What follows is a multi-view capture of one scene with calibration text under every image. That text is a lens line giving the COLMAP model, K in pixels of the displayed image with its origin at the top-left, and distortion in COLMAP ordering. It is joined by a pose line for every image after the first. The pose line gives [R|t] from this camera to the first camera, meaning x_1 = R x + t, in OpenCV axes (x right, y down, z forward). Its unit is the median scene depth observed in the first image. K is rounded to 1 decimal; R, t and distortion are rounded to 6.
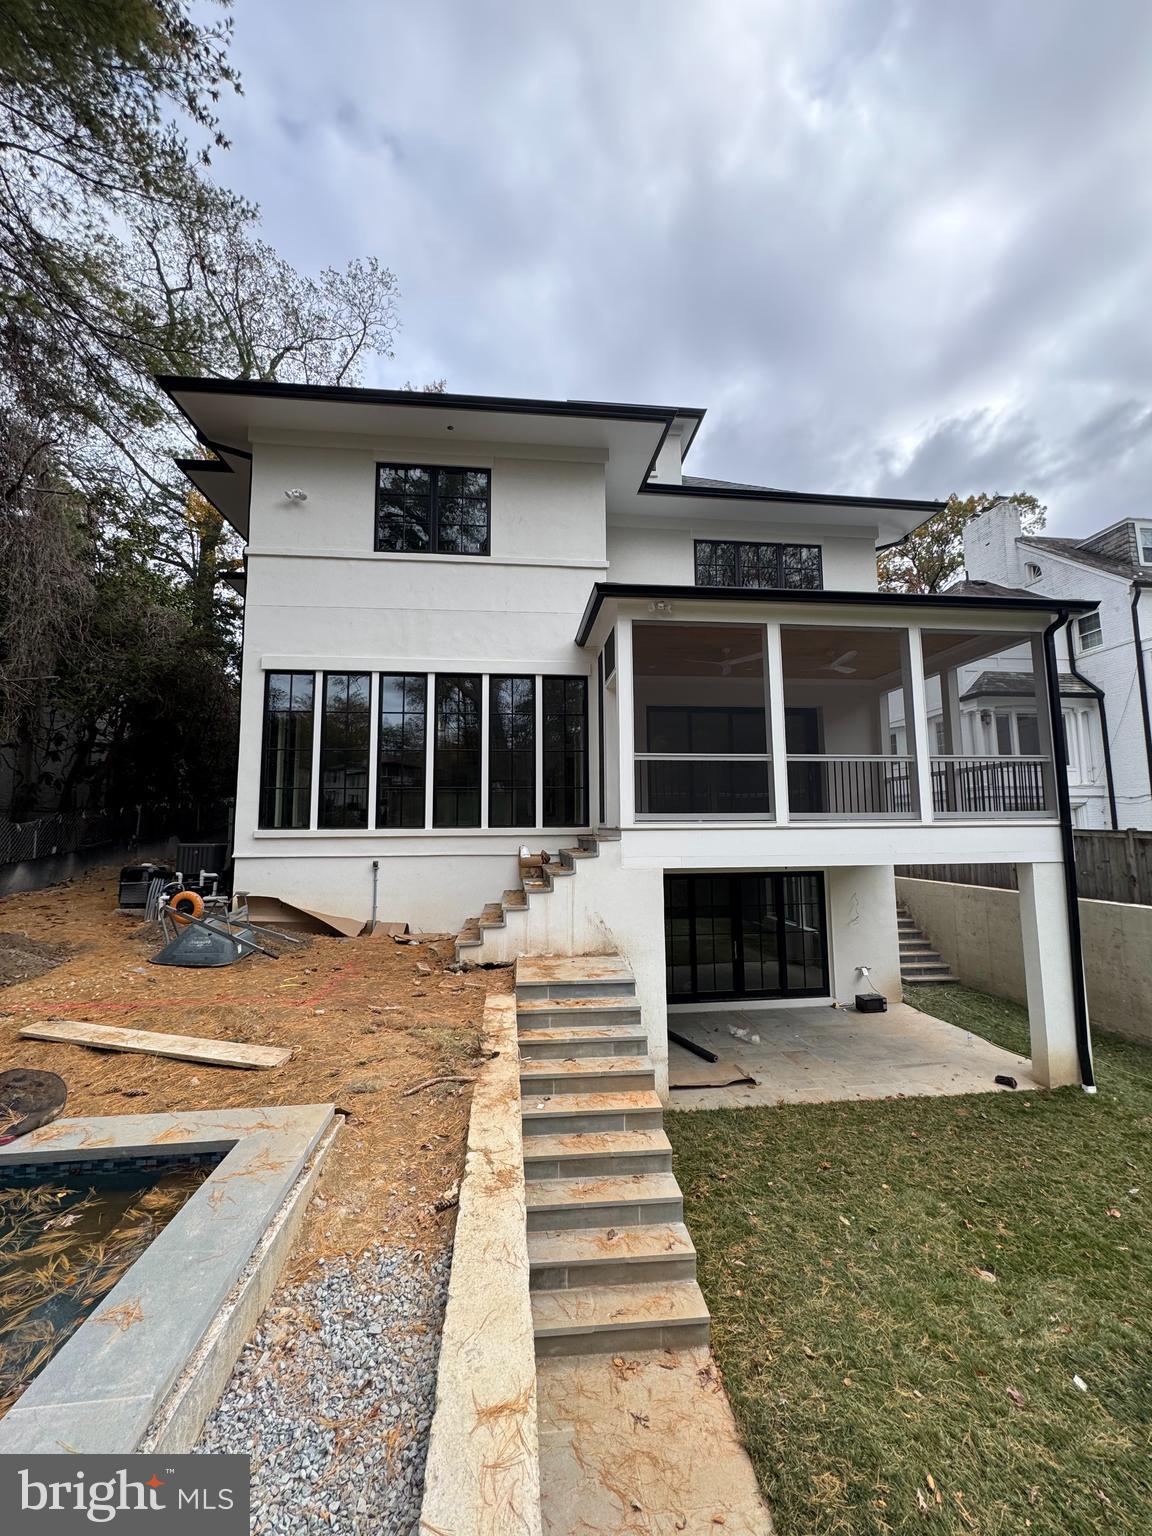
lens RADIAL K [[615.1, 0, 576.0], [0, 615.1, 768.0], [0, 0, 1]] dist [-0.012233, -0.000030]
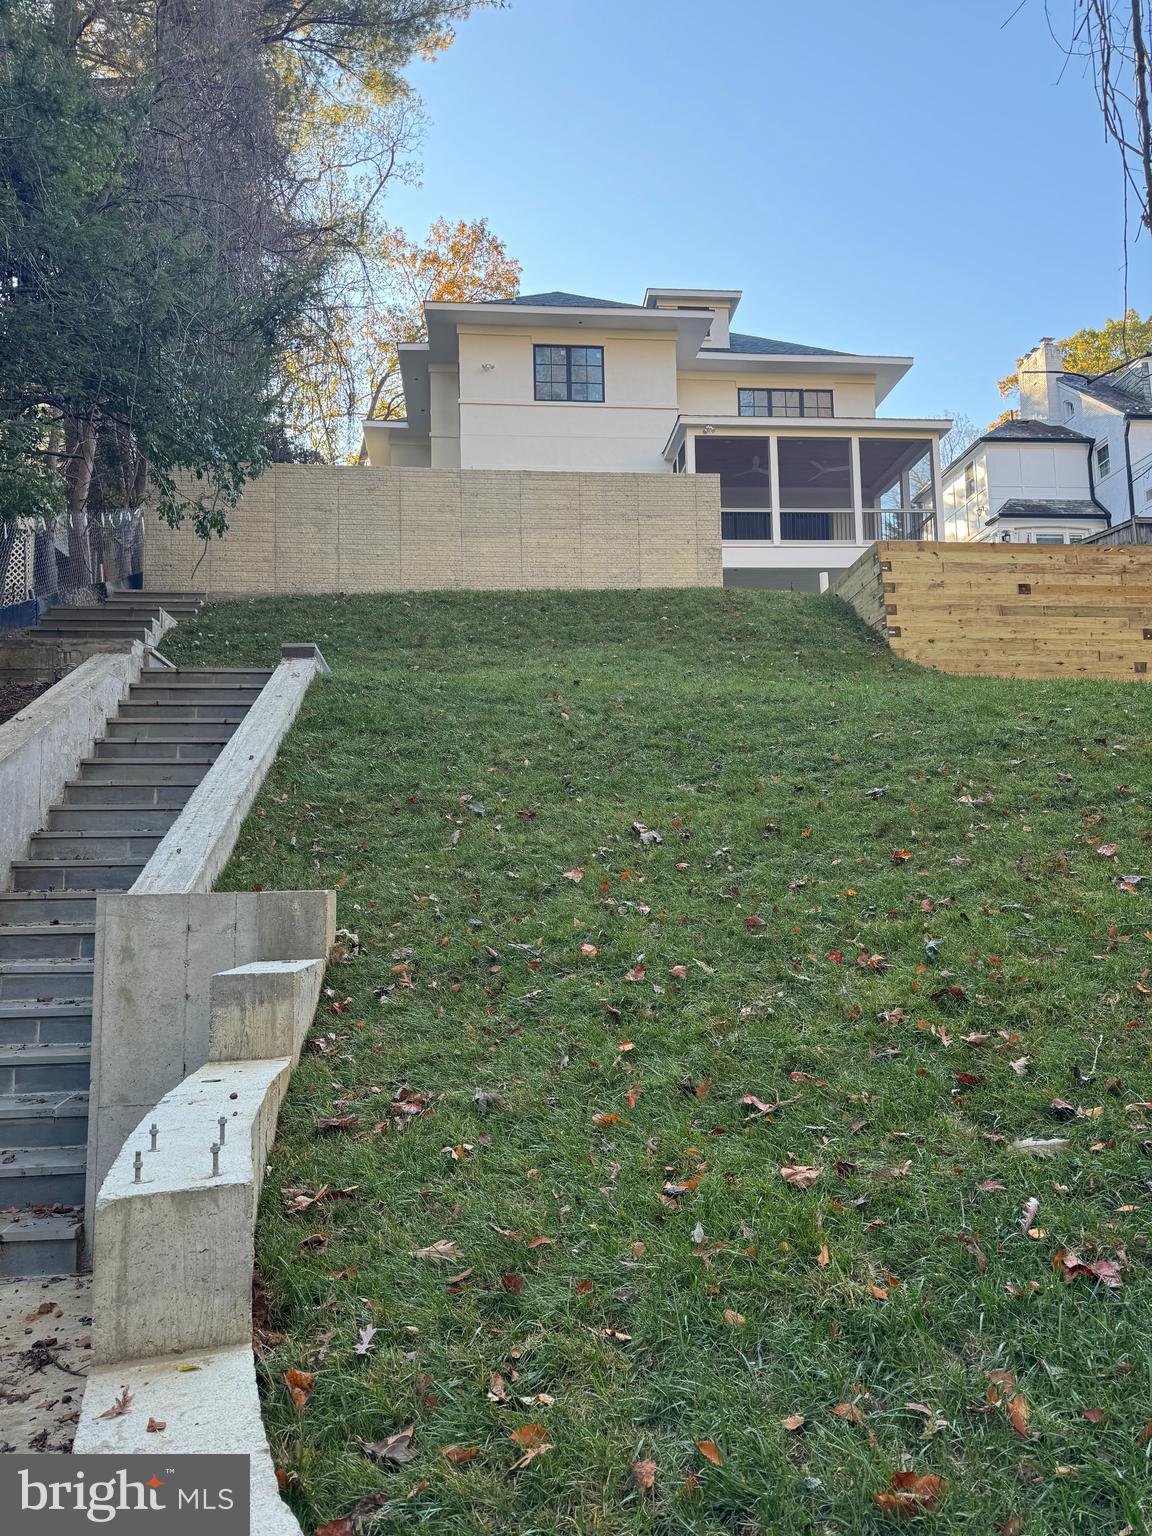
lens RADIAL K [[1074.8, 0, 549.2], [0, 1074.8, 745.8], [0, 0, 1]] dist [0.179137, -0.340845]
pose [[0.999666, -0.007323, -0.024780, -0.209108], [0.007011, 0.999895, -0.012659, 0.553321], [0.024870, 0.012481, 0.999613, -1.736293]]
